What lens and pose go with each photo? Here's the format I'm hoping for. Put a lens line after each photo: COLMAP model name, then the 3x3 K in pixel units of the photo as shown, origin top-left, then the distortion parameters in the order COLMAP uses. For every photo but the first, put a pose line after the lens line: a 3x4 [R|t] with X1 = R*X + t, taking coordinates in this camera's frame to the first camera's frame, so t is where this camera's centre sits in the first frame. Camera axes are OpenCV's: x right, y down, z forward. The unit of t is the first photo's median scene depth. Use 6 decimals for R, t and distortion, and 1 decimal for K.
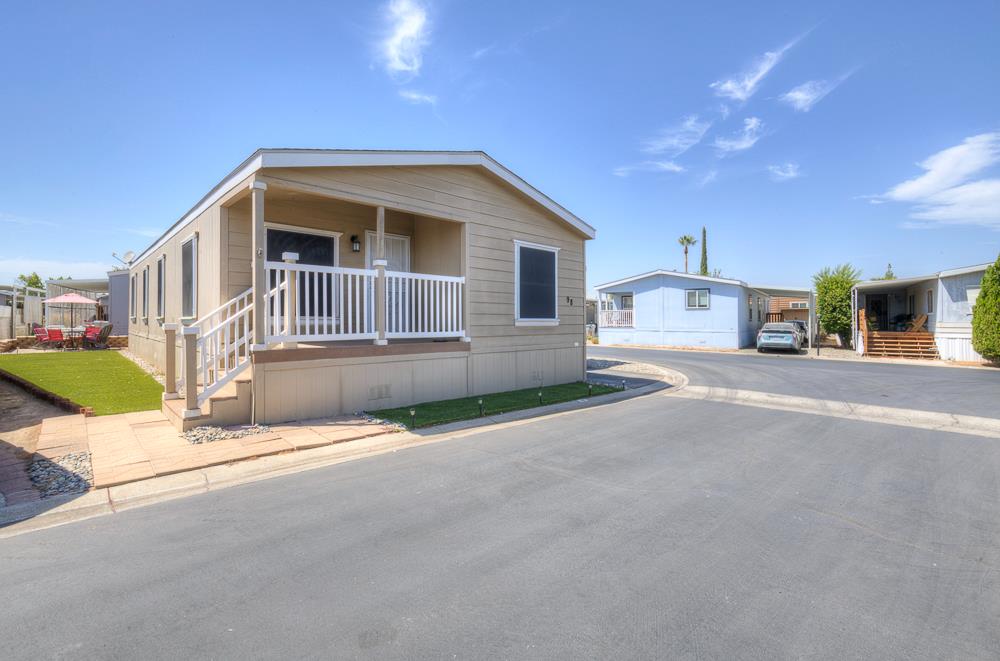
lens RADIAL K [[446.2, 0, 498.6], [0, 446.2, 315.5], [0, 0, 1]] dist [-0.003323, 0.000471]
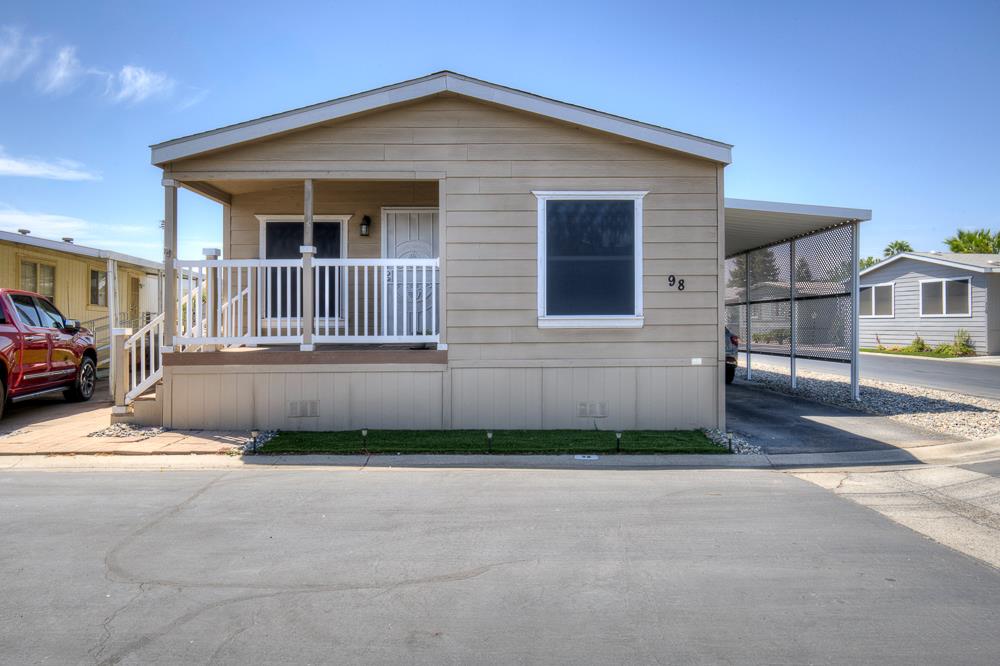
lens RADIAL K [[617.1, 0, 500.0], [0, 617.1, 333.0], [0, 0, 1]] dist [-0.002335, -0.001486]
pose [[0.739766, -0.000551, -0.672864, 0.592312], [0.015545, 0.999747, 0.016272, 0.015912], [0.672685, -0.022498, 0.739587, 0.318924]]
